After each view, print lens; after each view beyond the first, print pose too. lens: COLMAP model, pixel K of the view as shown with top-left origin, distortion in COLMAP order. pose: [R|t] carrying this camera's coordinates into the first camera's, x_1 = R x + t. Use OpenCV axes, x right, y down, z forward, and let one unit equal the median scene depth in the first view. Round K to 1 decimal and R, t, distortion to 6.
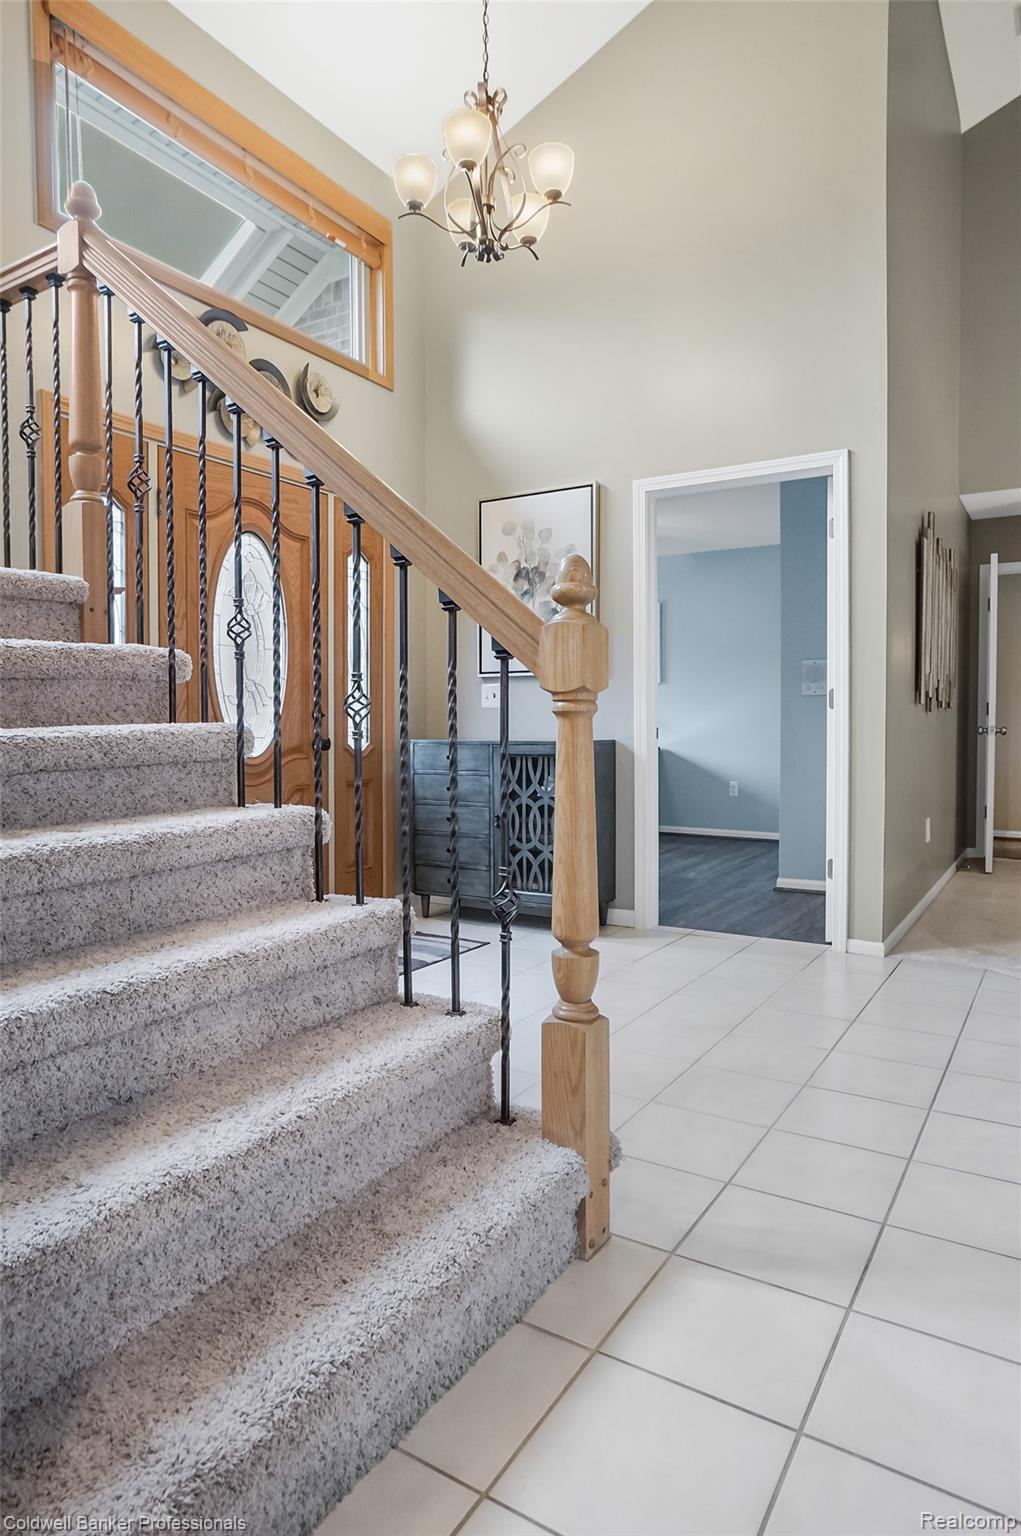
lens RADIAL K [[903.5, 0, 506.1], [0, 903.5, 758.5], [0, 0, 1]] dist [-0.056887, -0.000459]
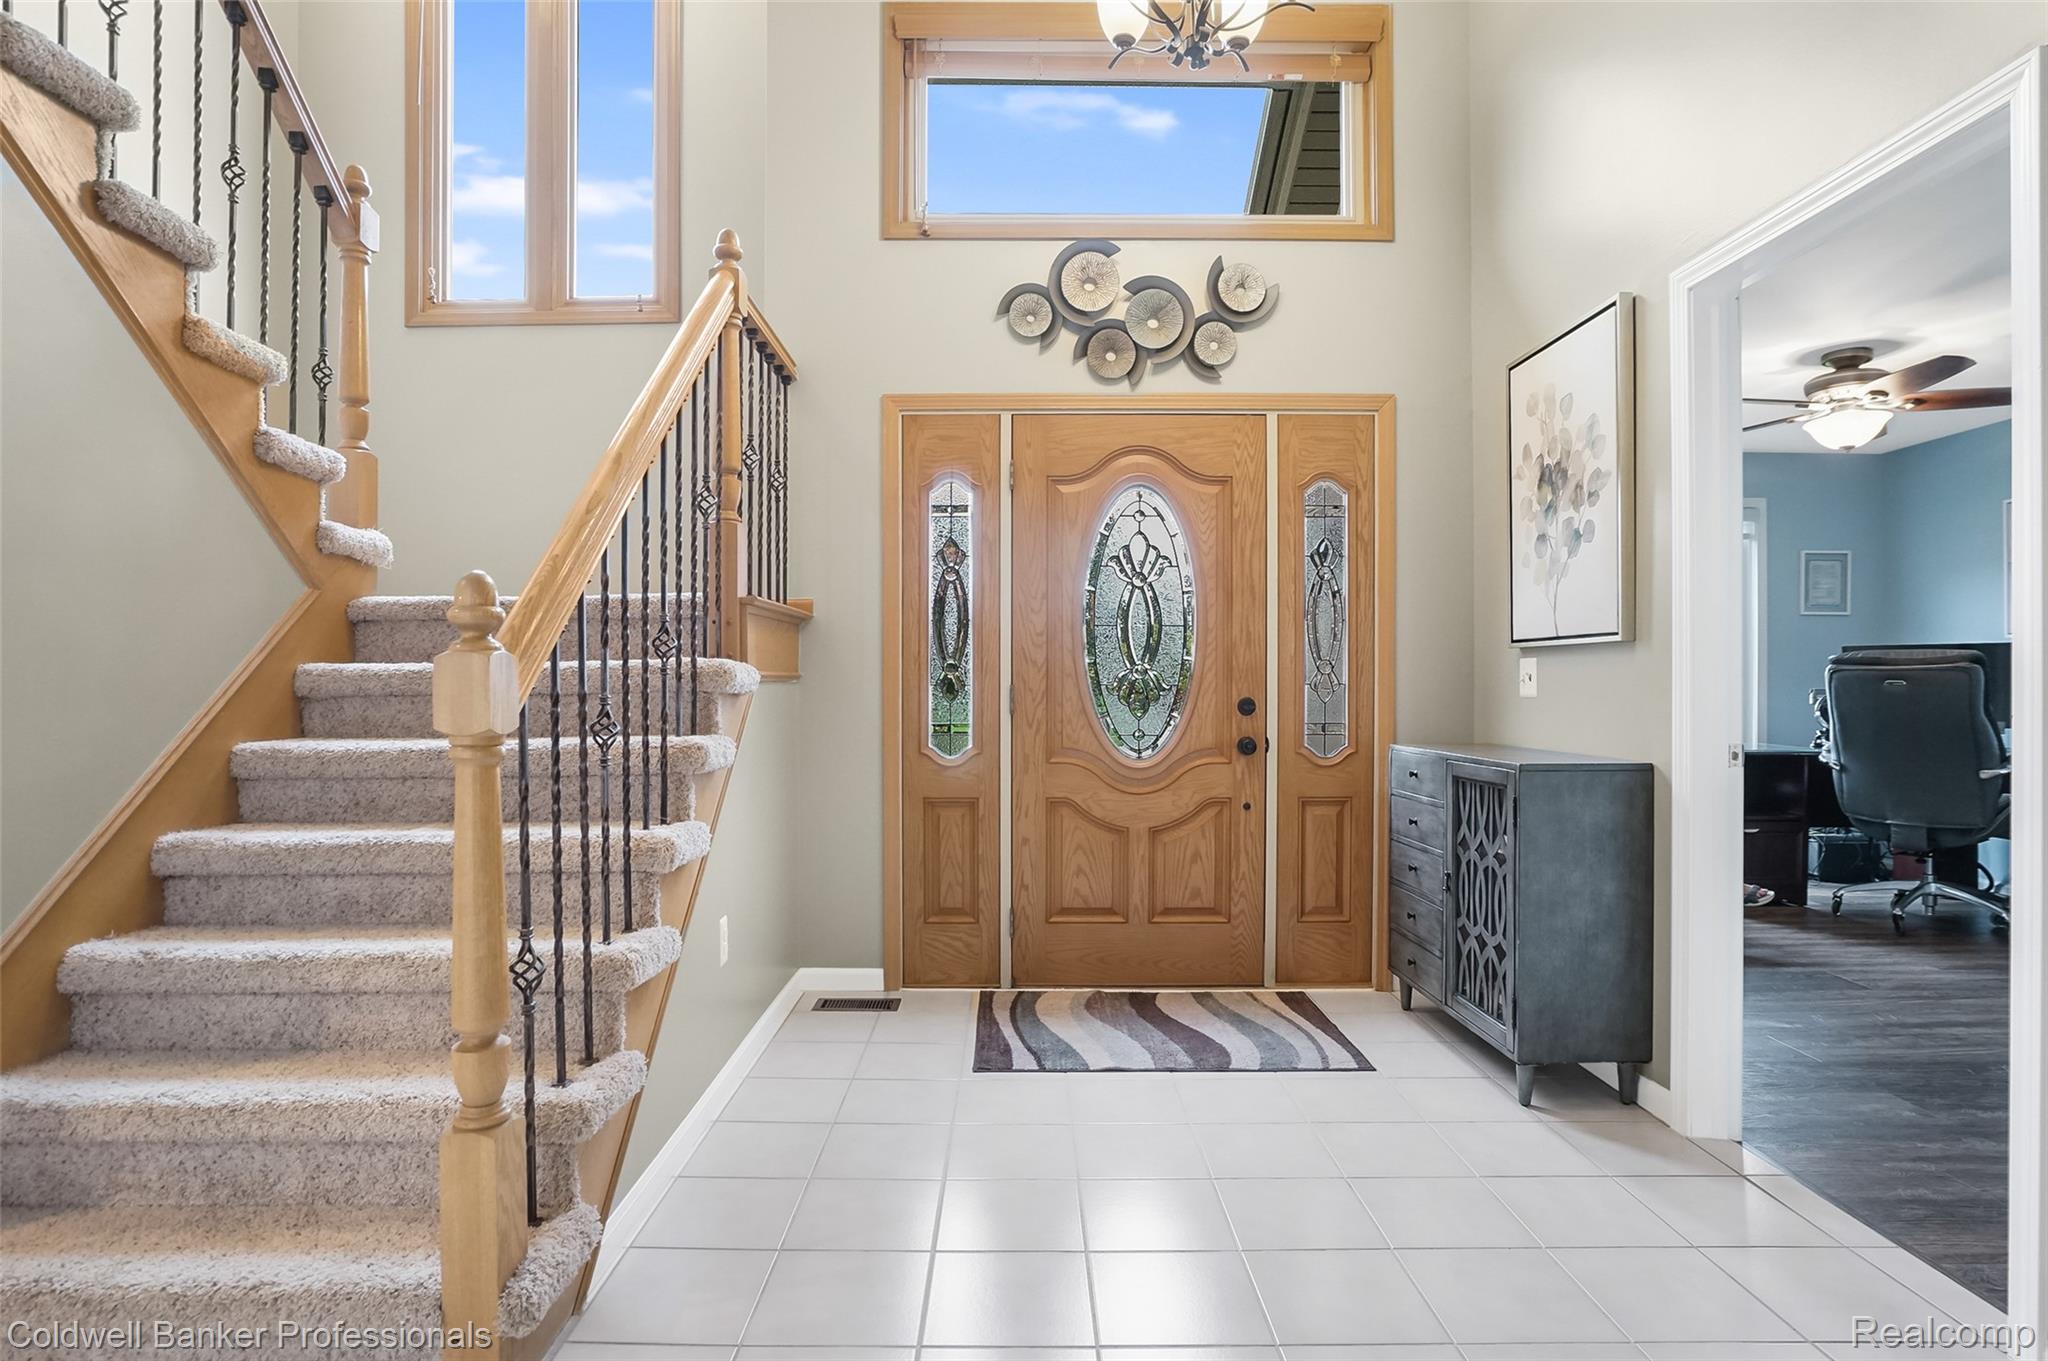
lens RADIAL K [[1056.3, 0, 1025.6], [0, 1056.3, 685.9], [0, 0, 1]] dist [-0.052070, 0.025908]
pose [[0.536009, 0.005788, -0.844192, 0.440379], [-0.033191, 0.999348, -0.014223, -0.045512], [0.843559, 0.035643, 0.535852, 0.356013]]
